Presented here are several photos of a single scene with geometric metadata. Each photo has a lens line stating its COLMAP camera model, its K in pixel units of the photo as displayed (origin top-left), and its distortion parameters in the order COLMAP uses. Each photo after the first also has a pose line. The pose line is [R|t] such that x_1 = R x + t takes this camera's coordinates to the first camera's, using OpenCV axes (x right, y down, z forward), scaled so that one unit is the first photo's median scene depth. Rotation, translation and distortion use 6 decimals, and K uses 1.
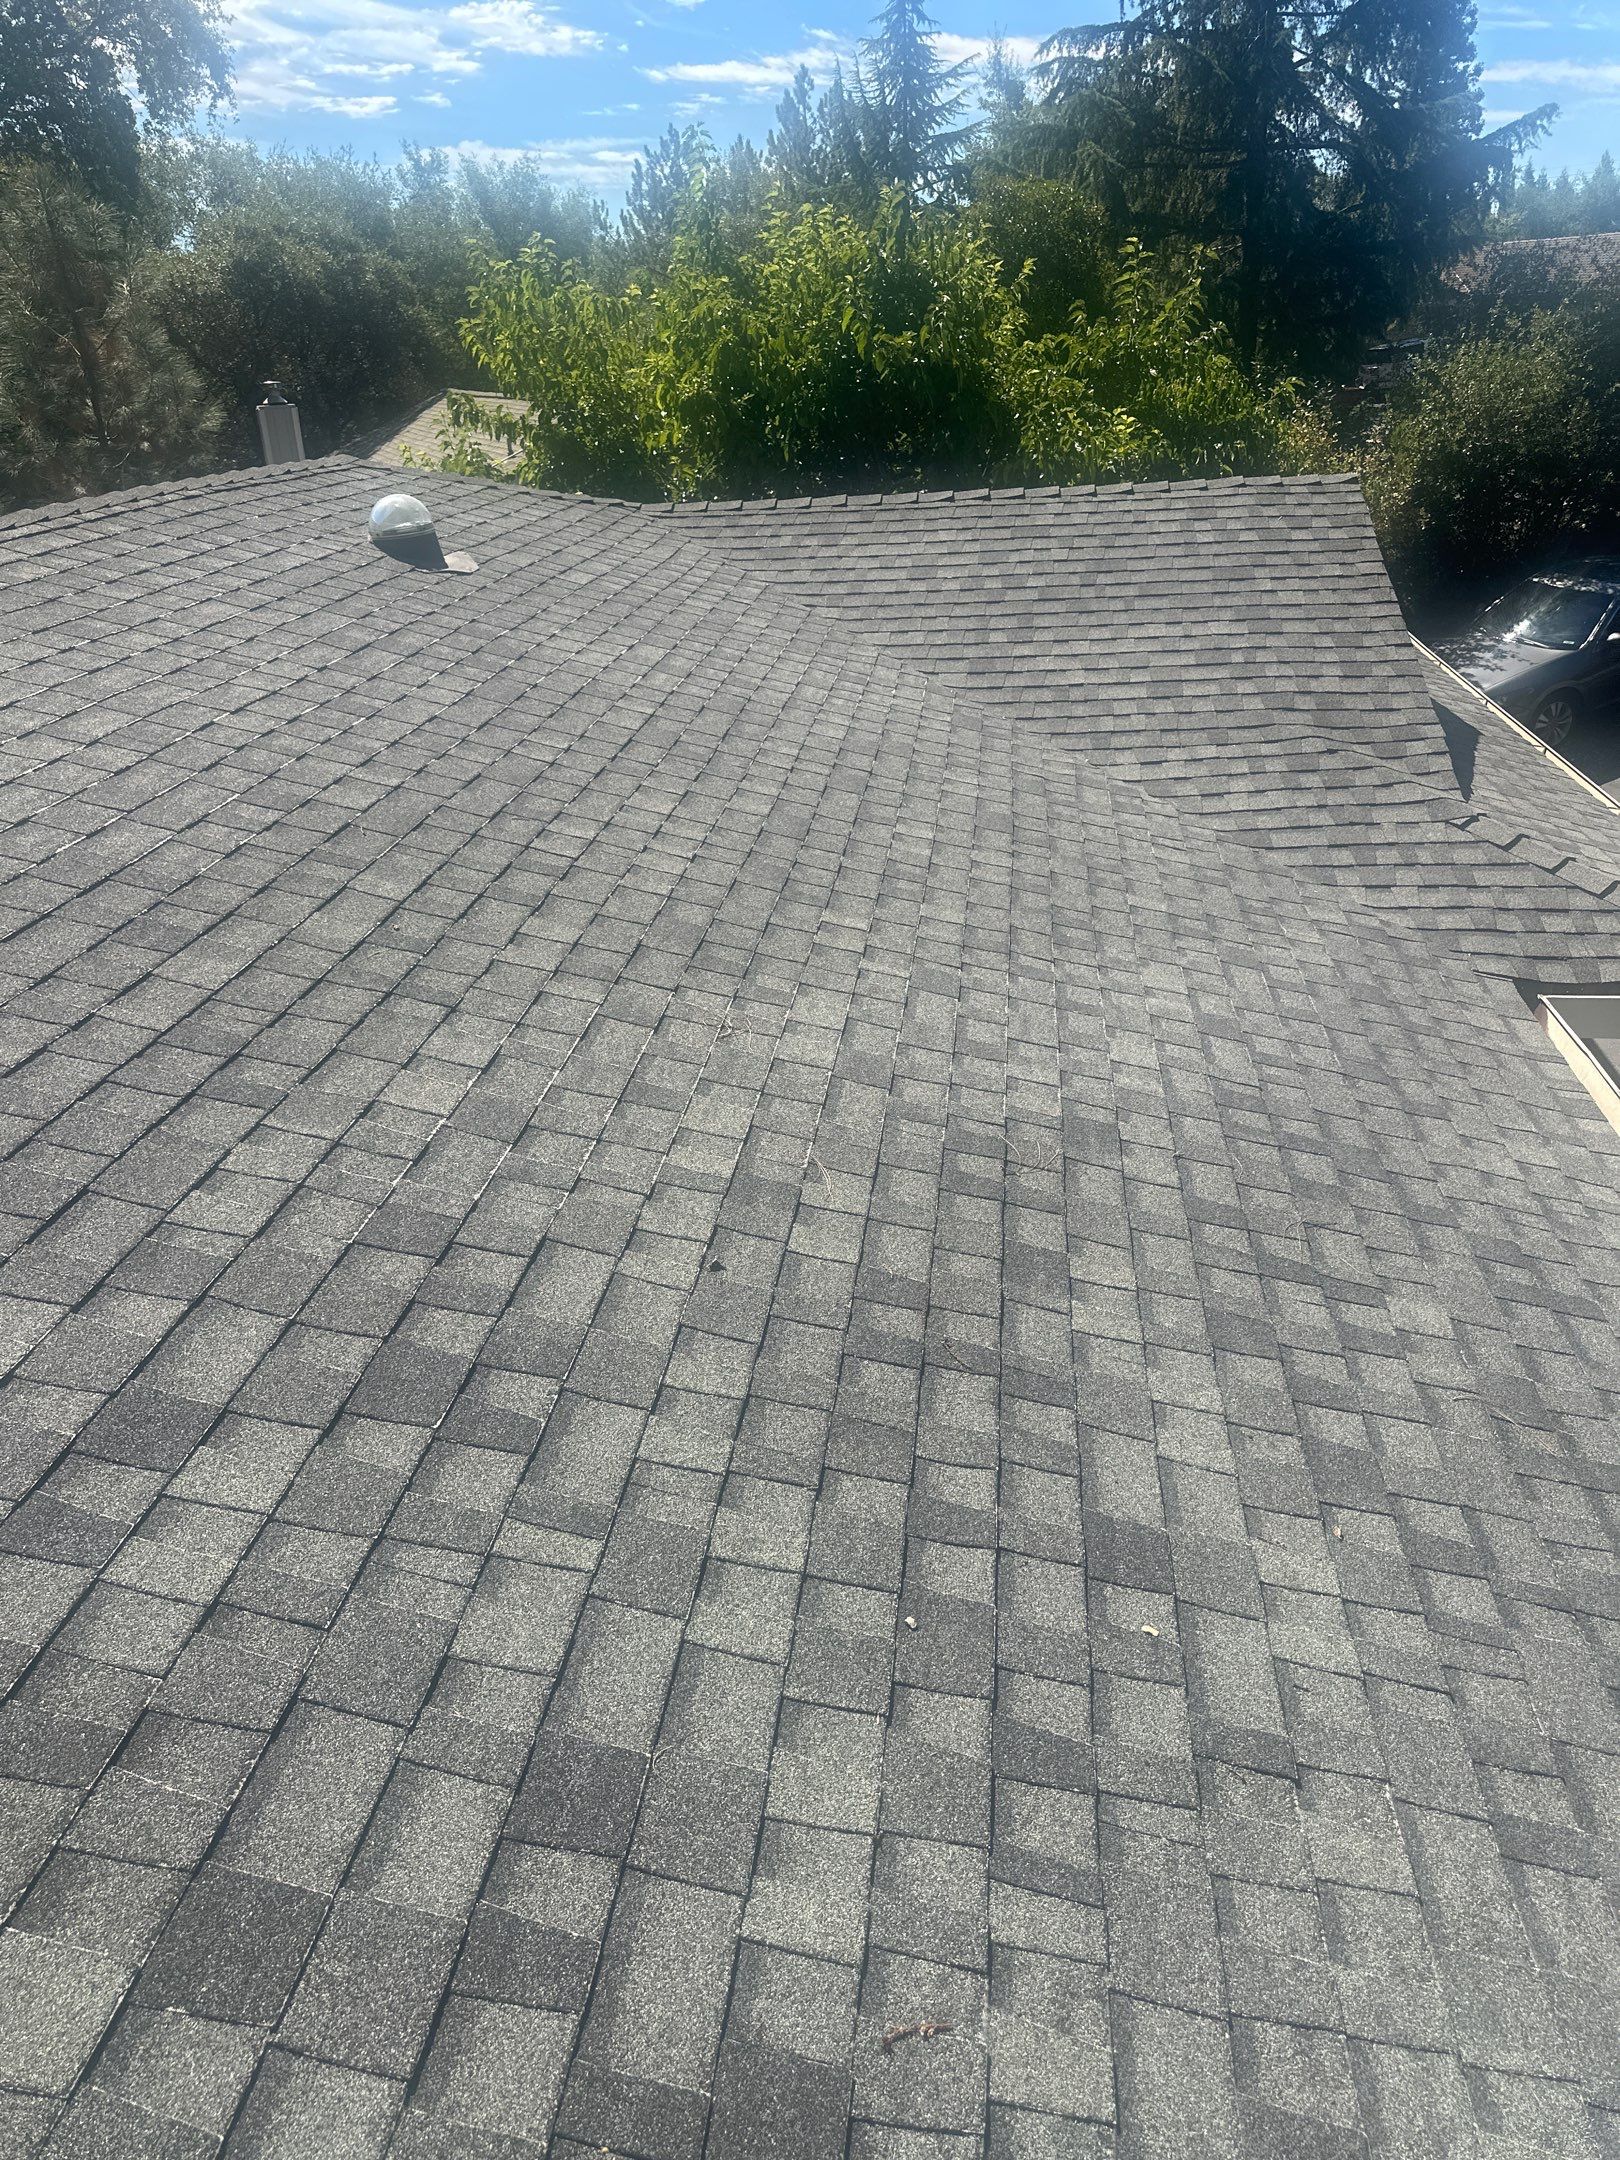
lens RADIAL K [[1509.6, 0, 812.6], [0, 1509.6, 1067.4], [0, 0, 1]] dist [0.040845, -0.044549]
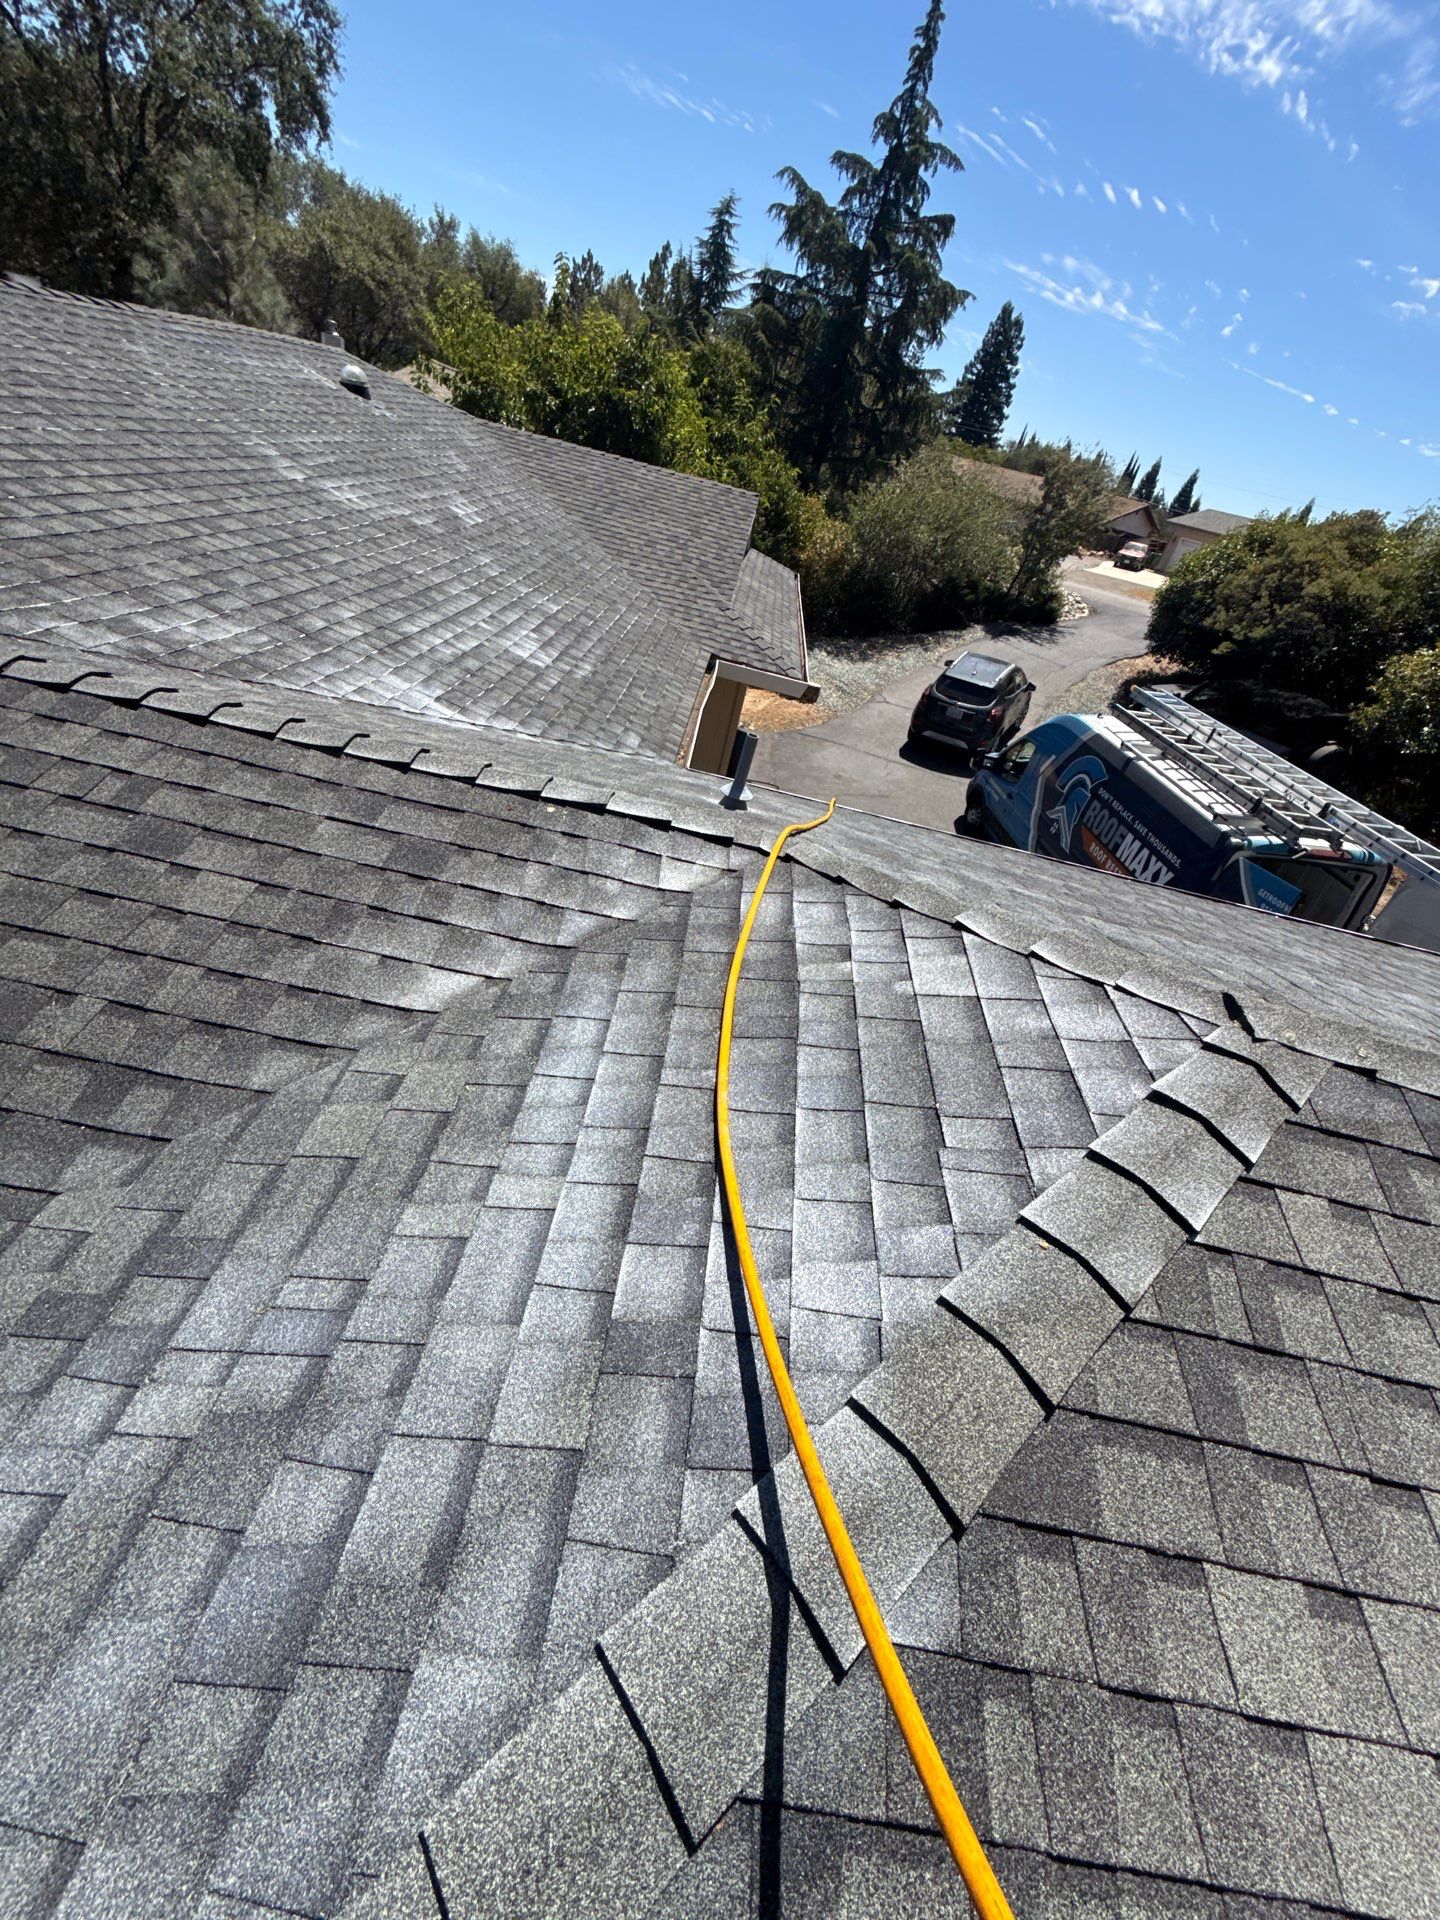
lens RADIAL K [[767.3, 0, 725.5], [0, 767.3, 947.2], [0, 0, 1]] dist [0.002350, -0.000857]
pose [[0.961227, 0.185750, 0.203812, 0.346805], [-0.215111, 0.967527, 0.132733, 0.372368], [-0.172539, -0.171429, 0.969970, -0.734283]]
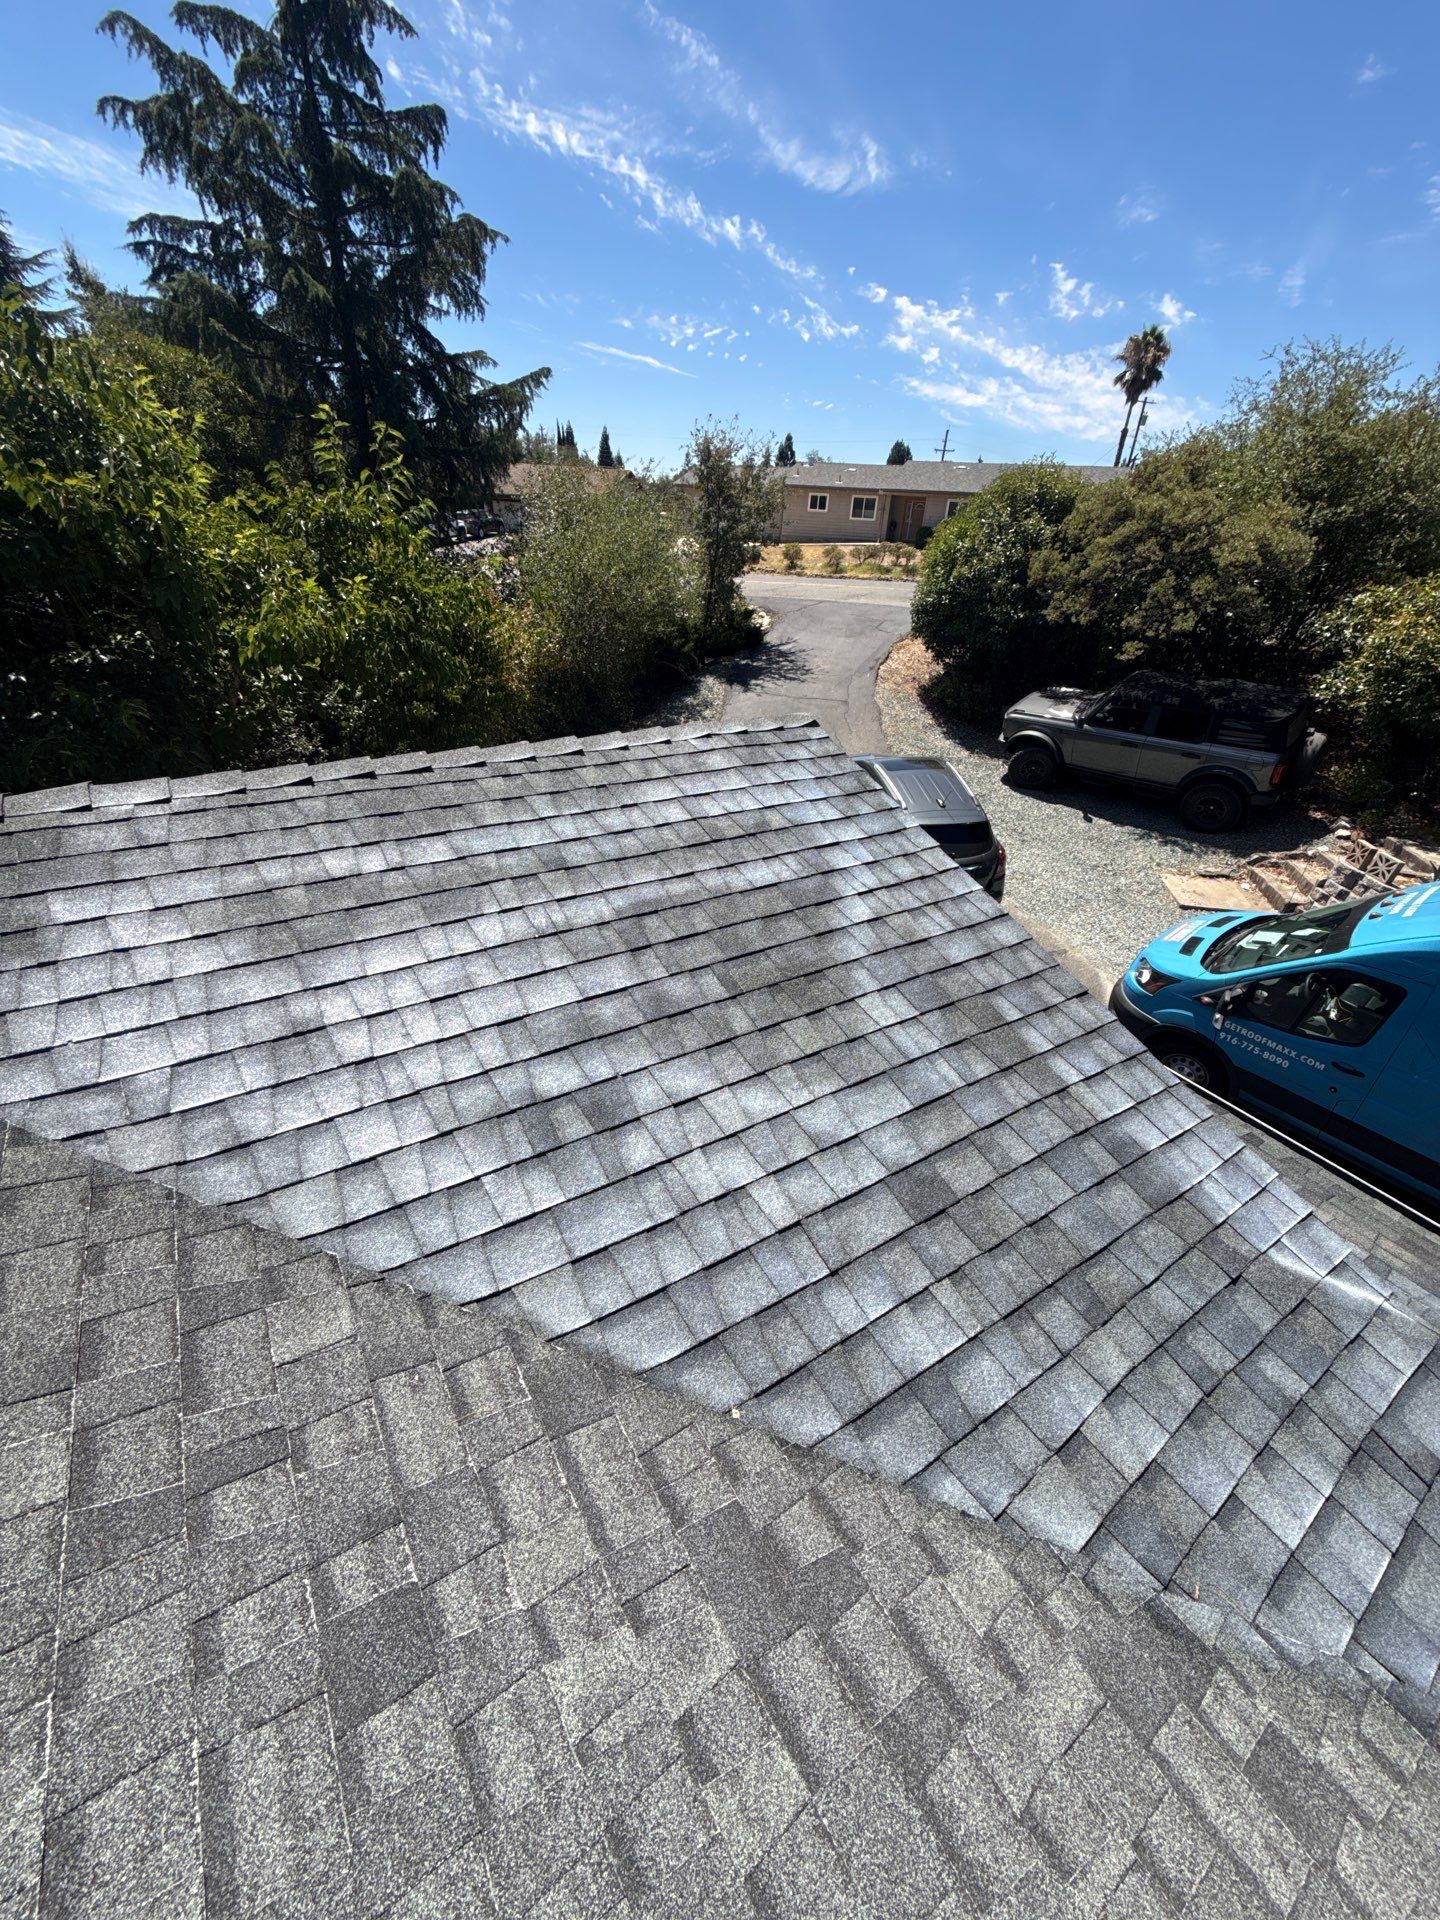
lens RADIAL K [[767.3, 0, 717.1], [0, 767.3, 956.4], [0, 0, 1]] dist [0.002350, -0.000857]
pose [[0.765712, -0.246391, 0.594118, 0.028264], [0.196752, 0.969165, 0.148351, -0.627198], [-0.612351, 0.003300, 0.790579, 1.295772]]
